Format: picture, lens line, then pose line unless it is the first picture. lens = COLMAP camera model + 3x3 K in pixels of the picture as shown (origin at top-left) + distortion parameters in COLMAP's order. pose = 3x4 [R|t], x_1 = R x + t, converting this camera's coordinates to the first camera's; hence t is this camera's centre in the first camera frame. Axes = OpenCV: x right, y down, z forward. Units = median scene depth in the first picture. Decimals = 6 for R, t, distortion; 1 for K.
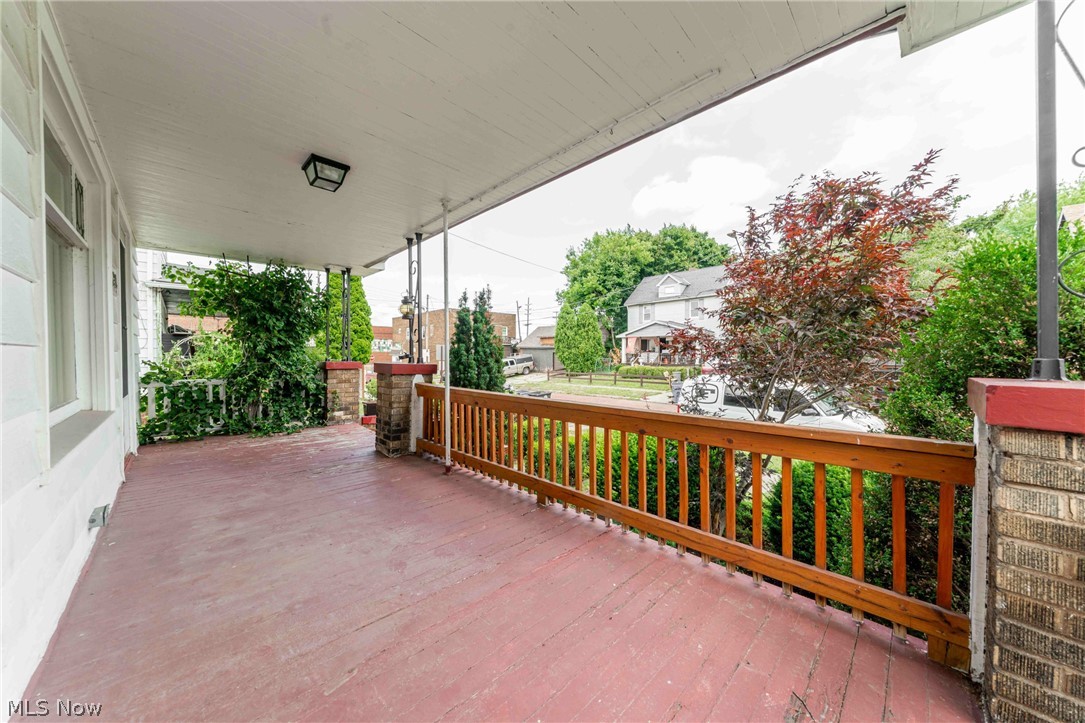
lens RADIAL K [[374.1, 0, 538.5], [0, 374.1, 356.5], [0, 0, 1]] dist [-0.008867, 0.000098]
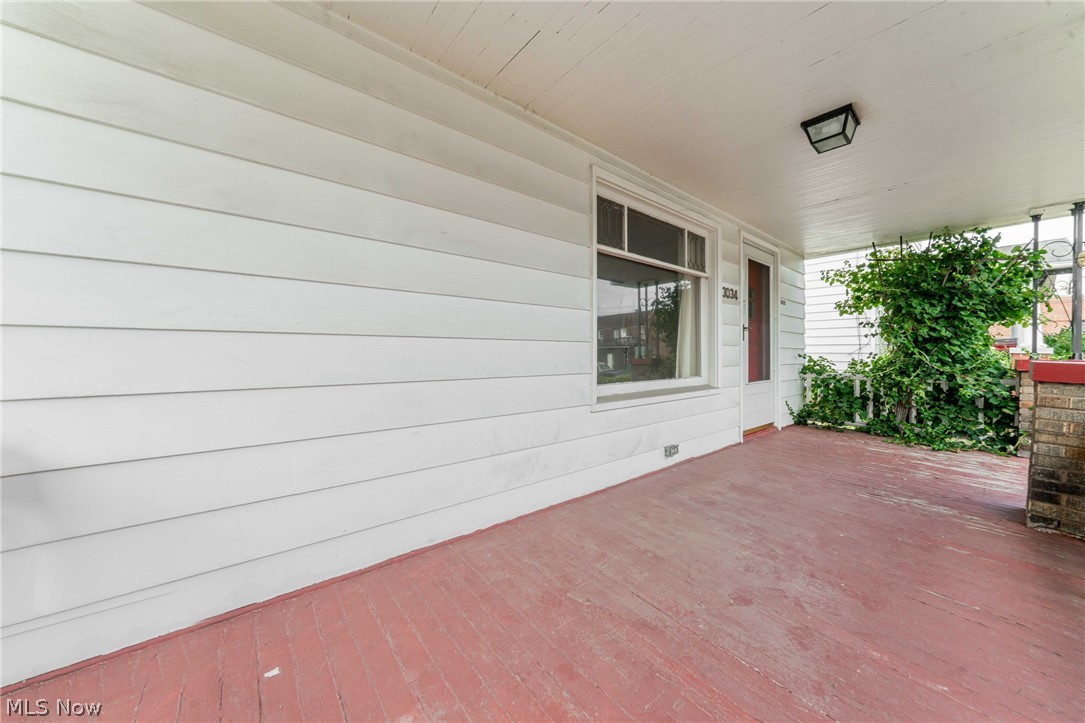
lens RADIAL K [[374.1, 0, 538.5], [0, 374.1, 356.5], [0, 0, 1]] dist [-0.008867, 0.000098]
pose [[-0.107367, 0.011738, -0.994150, 0.266309], [-0.004758, 0.999913, 0.012319, 0.008048], [0.994208, 0.006053, -0.107302, 0.348949]]
